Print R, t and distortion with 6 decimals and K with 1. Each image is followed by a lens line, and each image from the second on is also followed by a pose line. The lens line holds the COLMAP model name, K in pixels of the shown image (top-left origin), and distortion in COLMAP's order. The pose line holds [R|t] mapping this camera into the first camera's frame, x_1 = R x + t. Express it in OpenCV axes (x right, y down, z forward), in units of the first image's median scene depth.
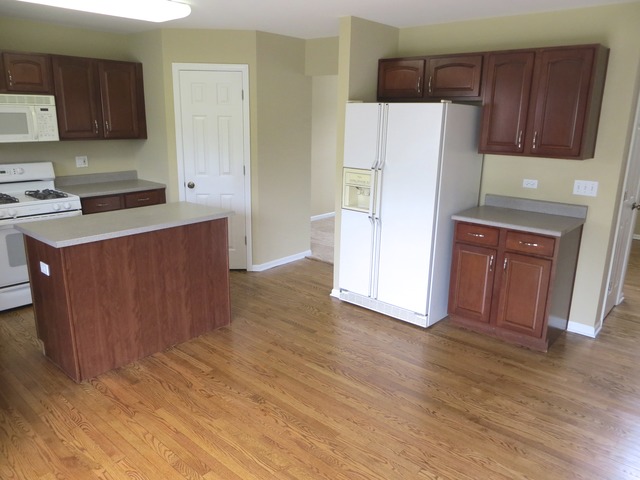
lens RADIAL K [[478.9, 0, 320.8], [0, 478.9, 242.0], [0, 0, 1]] dist [-0.021963, 0.003155]
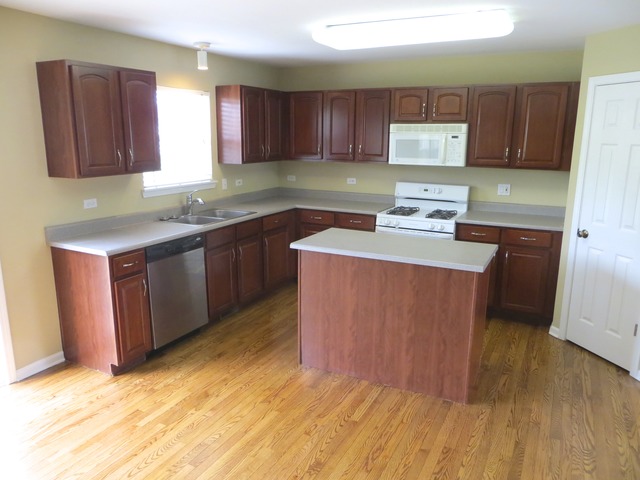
lens RADIAL K [[478.9, 0, 321.0], [0, 478.9, 238.3], [0, 0, 1]] dist [-0.021963, 0.003155]
pose [[0.241234, 0.191147, -0.951456, 0.460600], [-0.250278, 0.959500, 0.129307, -0.137379], [0.937639, 0.206935, 0.279304, 0.515504]]
